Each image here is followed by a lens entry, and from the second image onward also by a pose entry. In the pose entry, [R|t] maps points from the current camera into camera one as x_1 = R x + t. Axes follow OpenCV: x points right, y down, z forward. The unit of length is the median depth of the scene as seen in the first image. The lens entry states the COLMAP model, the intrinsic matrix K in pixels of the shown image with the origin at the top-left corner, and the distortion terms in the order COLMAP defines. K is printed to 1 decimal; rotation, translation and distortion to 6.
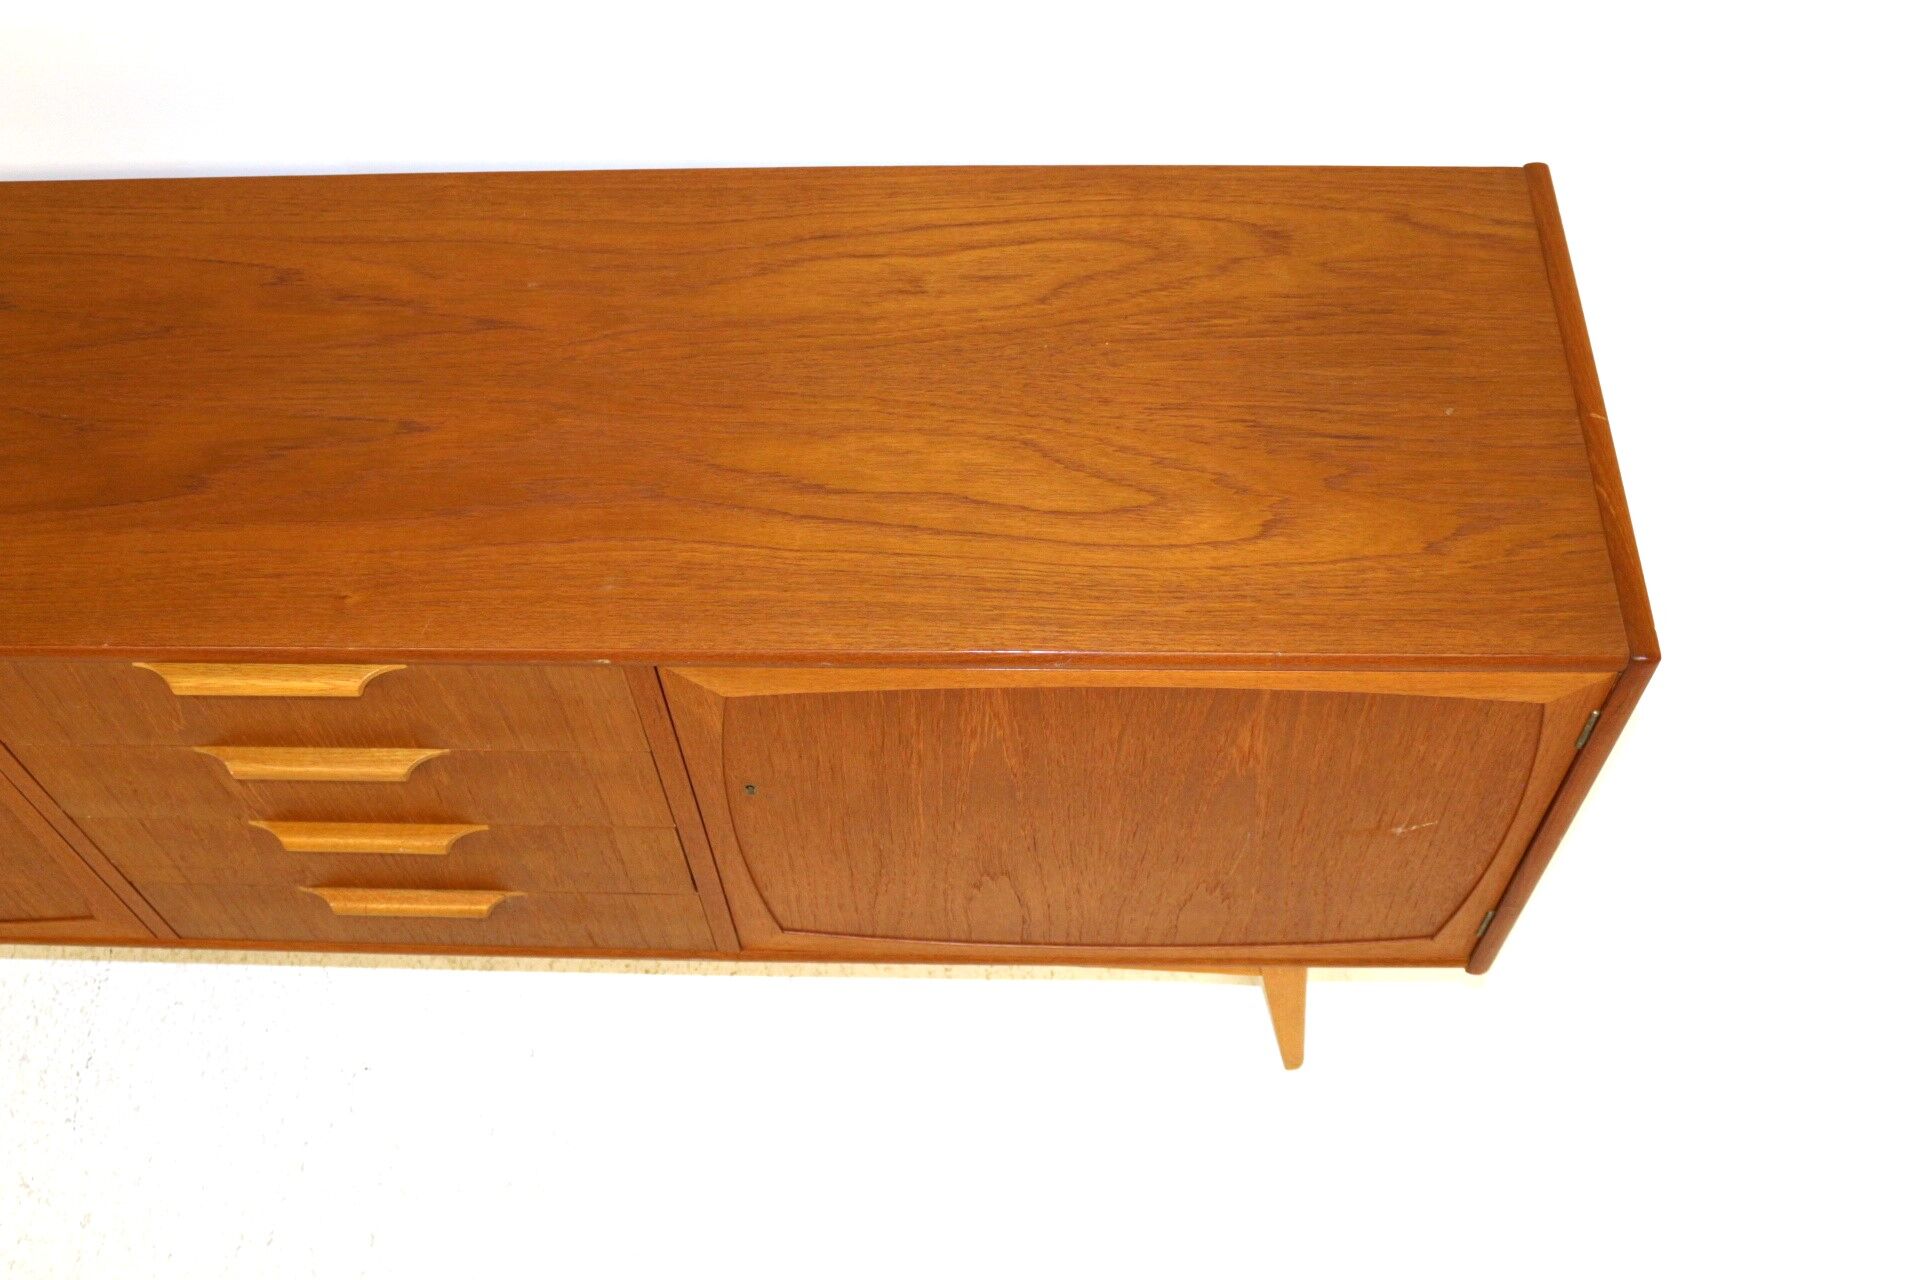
lens RADIAL K [[1880.7, 0, 866.5], [0, 1880.7, 635.9], [0, 0, 1]] dist [-0.133734, 0.108145]
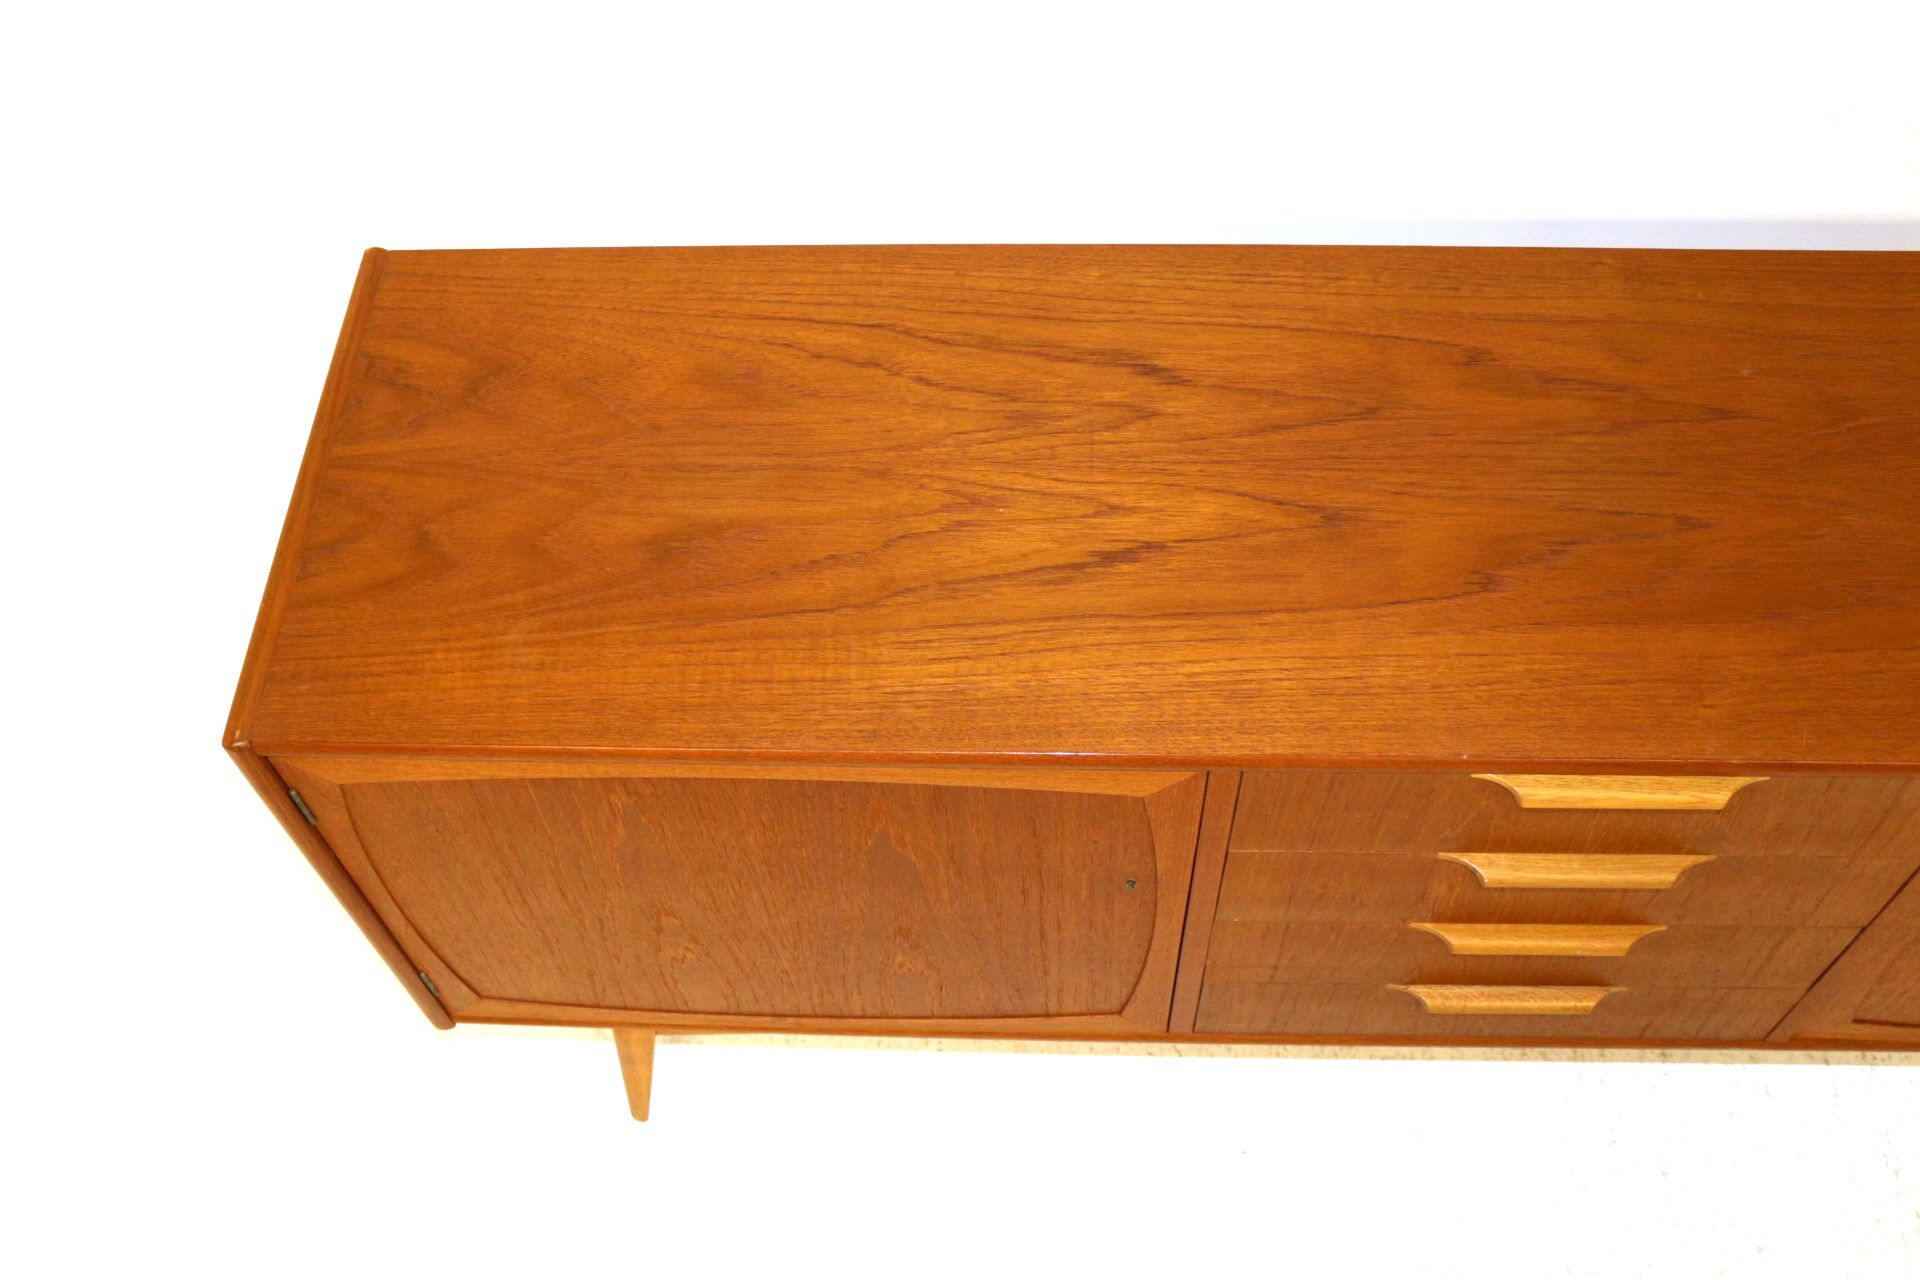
lens RADIAL K [[1880.7, 0, 866.5], [0, 1880.7, 635.9], [0, 0, 1]] dist [-0.133734, 0.108145]
pose [[0.999544, 0.006177, -0.029566, -0.568987], [-0.006192, 0.999981, -0.000402, -0.044728], [0.029563, 0.000585, 0.999563, 0.031423]]
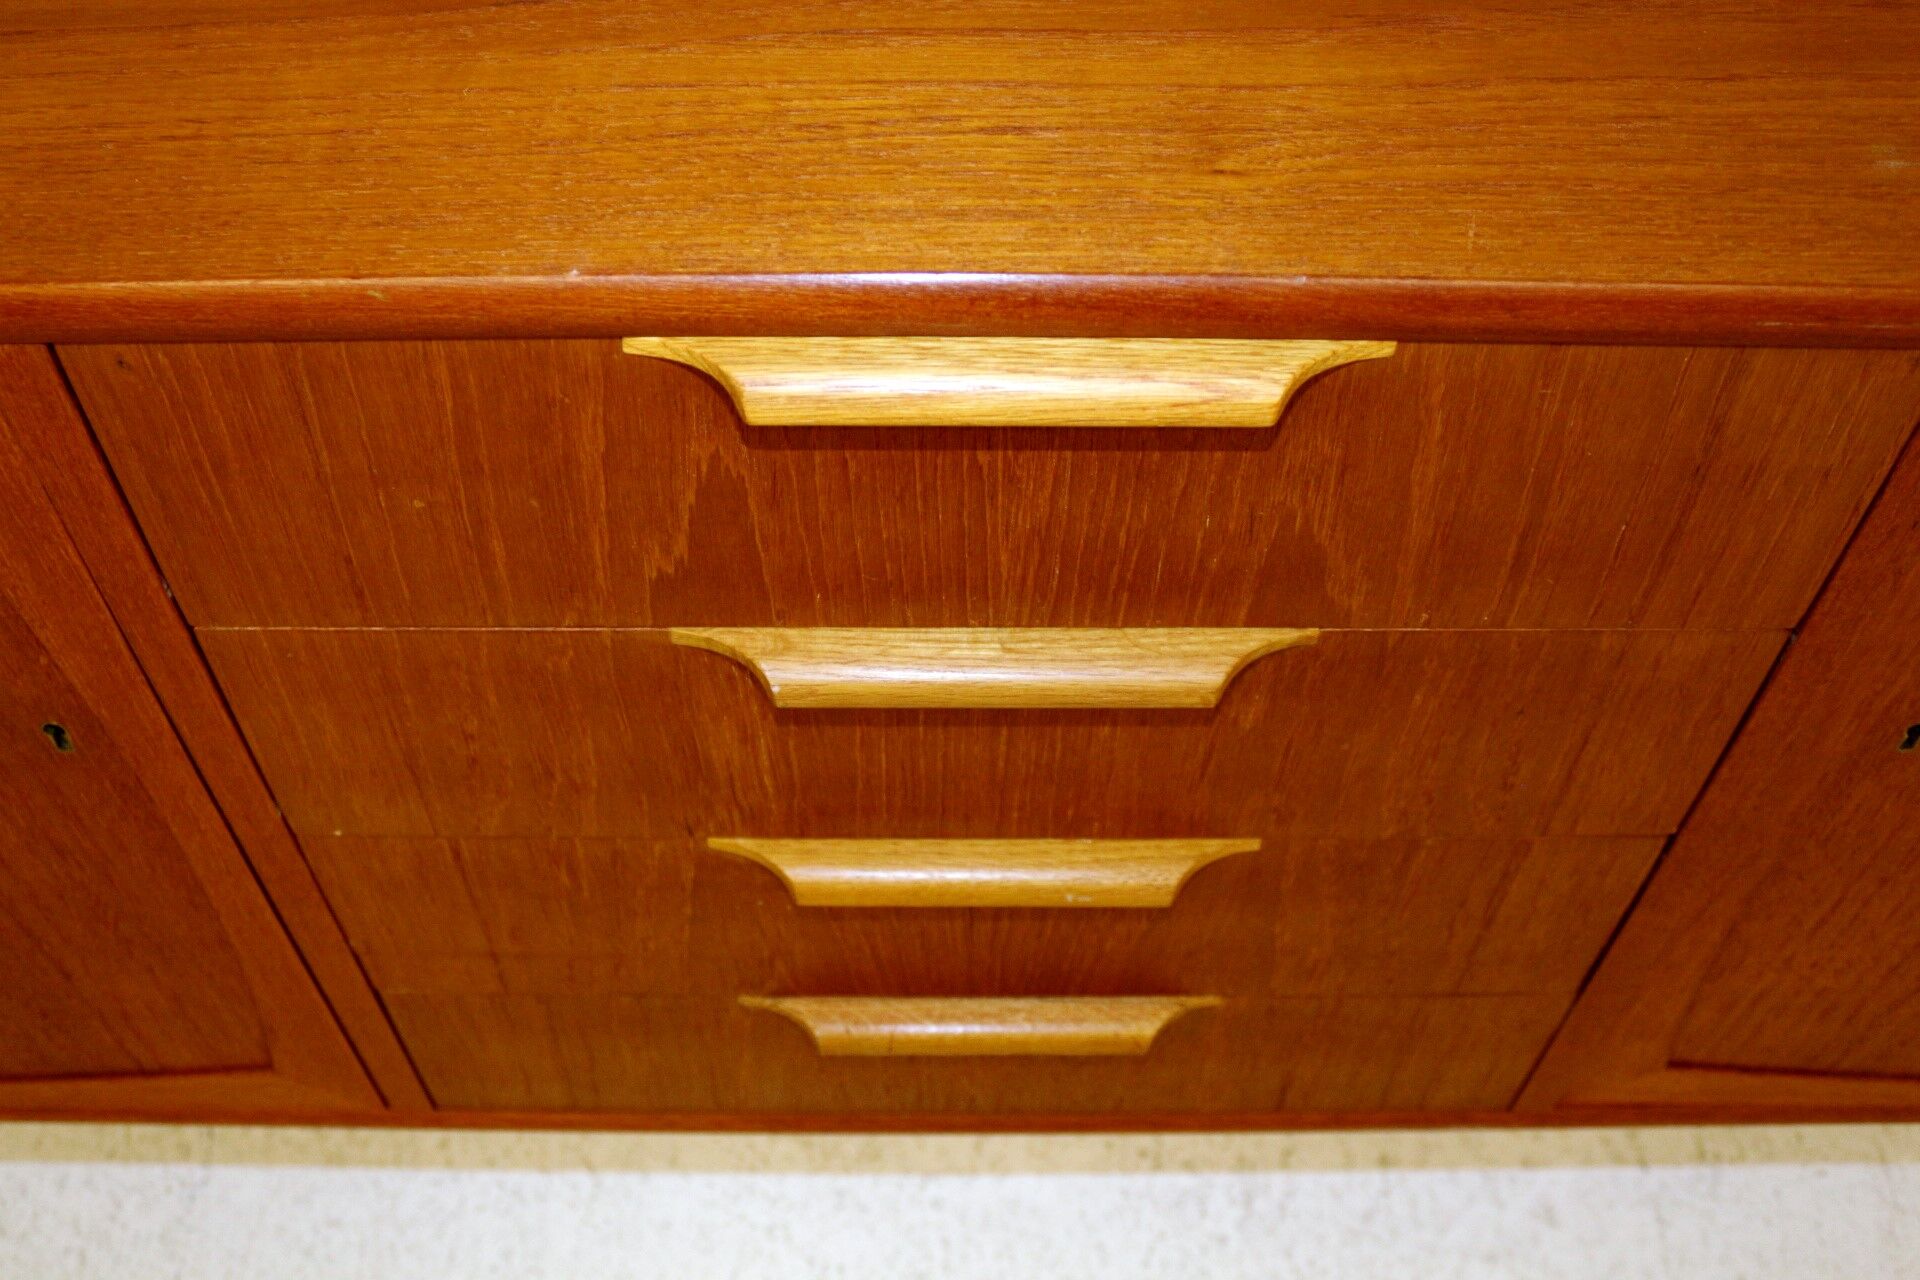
lens RADIAL K [[1880.7, 0, 866.5], [0, 1880.7, 635.9], [0, 0, 1]] dist [-0.133734, 0.108145]
pose [[0.999033, 0.001187, 0.043950, -0.305833], [0.002742, 0.996007, -0.089232, 0.088823], [-0.043881, 0.089266, 0.995041, 0.527257]]
